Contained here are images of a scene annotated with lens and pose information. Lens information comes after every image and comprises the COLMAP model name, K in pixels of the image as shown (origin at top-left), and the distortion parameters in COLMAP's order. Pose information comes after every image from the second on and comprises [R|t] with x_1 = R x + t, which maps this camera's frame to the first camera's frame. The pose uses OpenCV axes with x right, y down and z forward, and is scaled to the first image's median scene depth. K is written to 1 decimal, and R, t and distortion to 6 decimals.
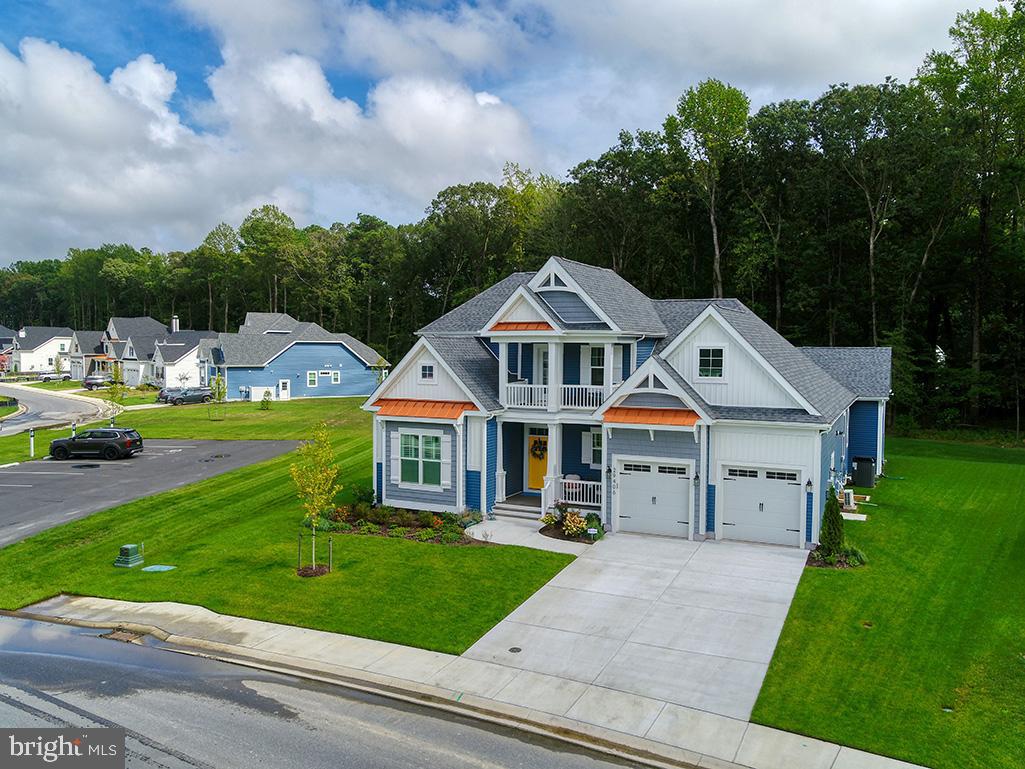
lens RADIAL K [[802.7, 0, 515.4], [0, 802.7, 390.1], [0, 0, 1]] dist [-0.006962, 0.006875]
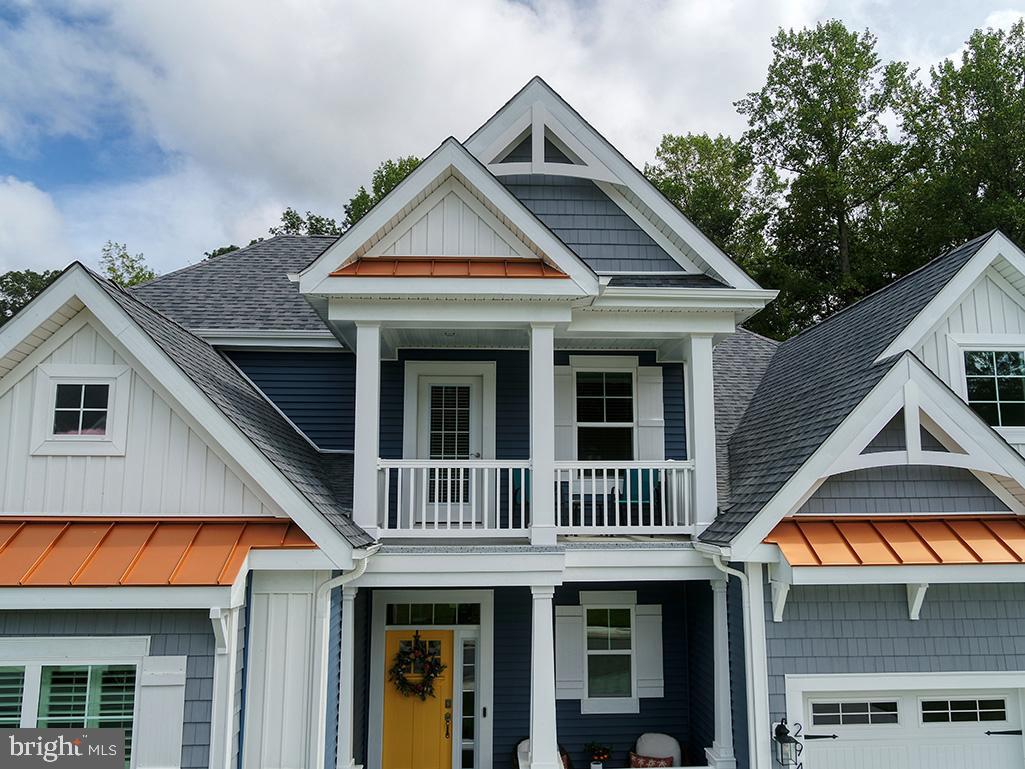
lens RADIAL K [[802.7, 0, 520.0], [0, 802.7, 383.6], [0, 0, 1]] dist [-0.006962, 0.006875]
pose [[0.871291, 0.068187, 0.486006, -0.116943], [0.034540, 0.979325, -0.199321, 0.027286], [-0.489549, 0.190454, 0.850922, 0.735781]]
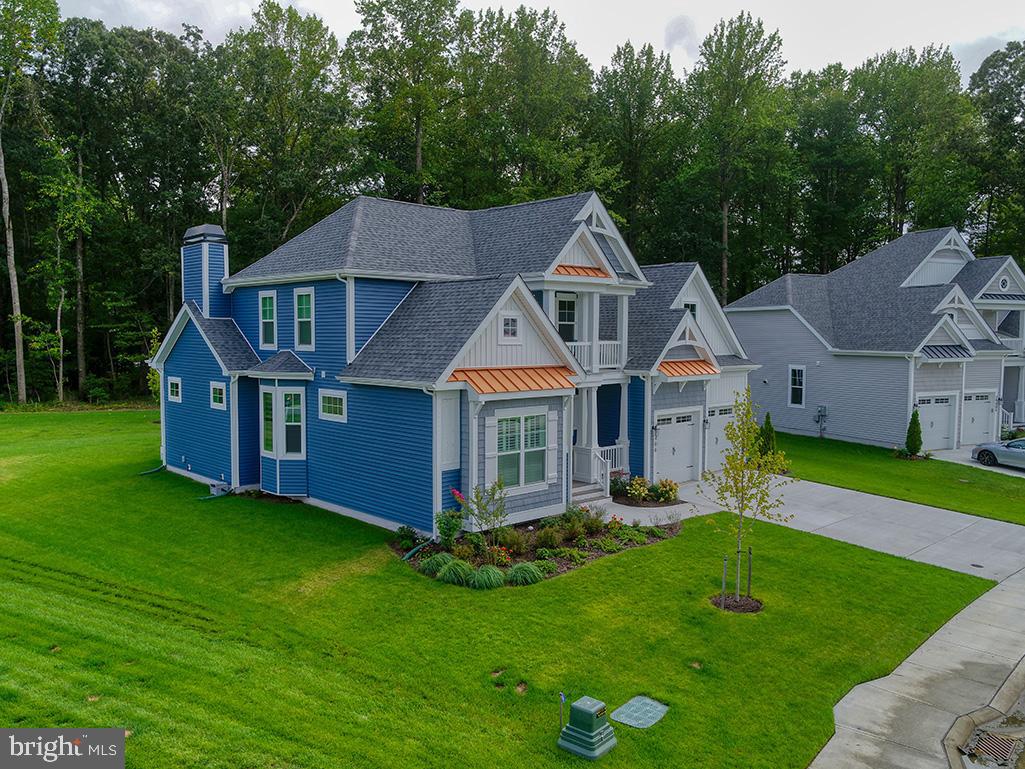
lens RADIAL K [[802.7, 0, 522.5], [0, 802.7, 394.7], [0, 0, 1]] dist [-0.006962, 0.006875]
pose [[0.348010, -0.076544, 0.934361, -0.801247], [0.049145, 0.996780, 0.063353, -0.008102], [-0.936202, 0.023872, 0.350651, 0.772990]]
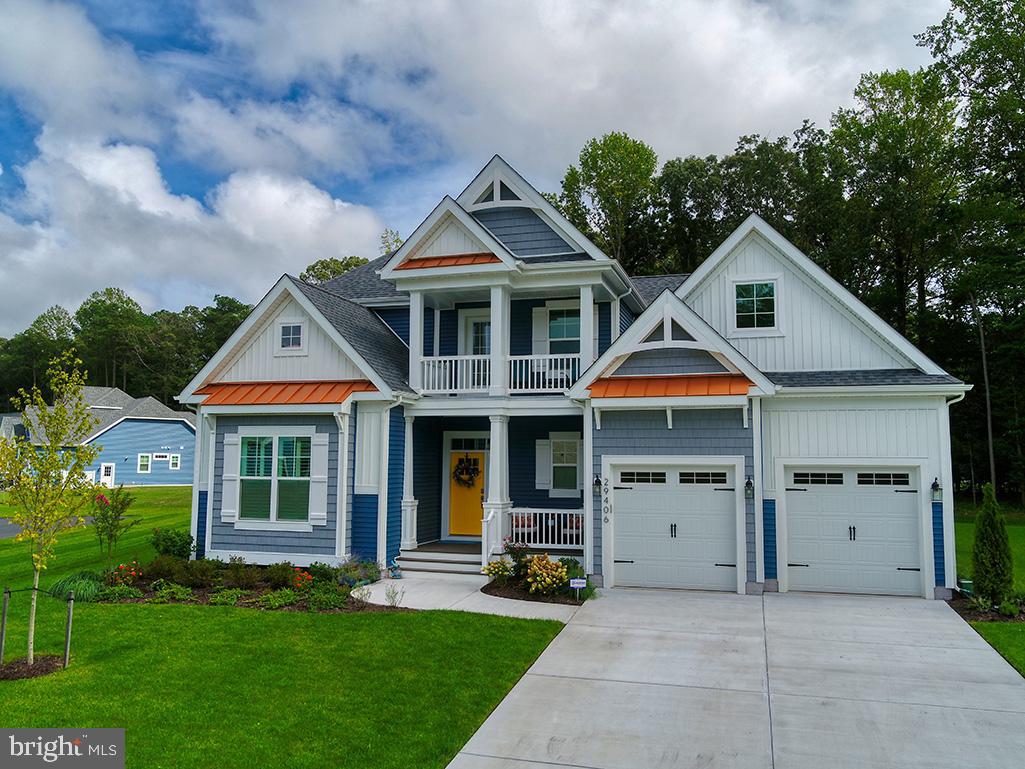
lens RADIAL K [[802.7, 0, 517.8], [0, 802.7, 388.9], [0, 0, 1]] dist [-0.006962, 0.006875]
pose [[0.985982, 0.015801, 0.166103, -0.041593], [0.008873, 0.989132, -0.146760, 0.113109], [-0.166617, 0.146176, 0.975126, 0.393713]]
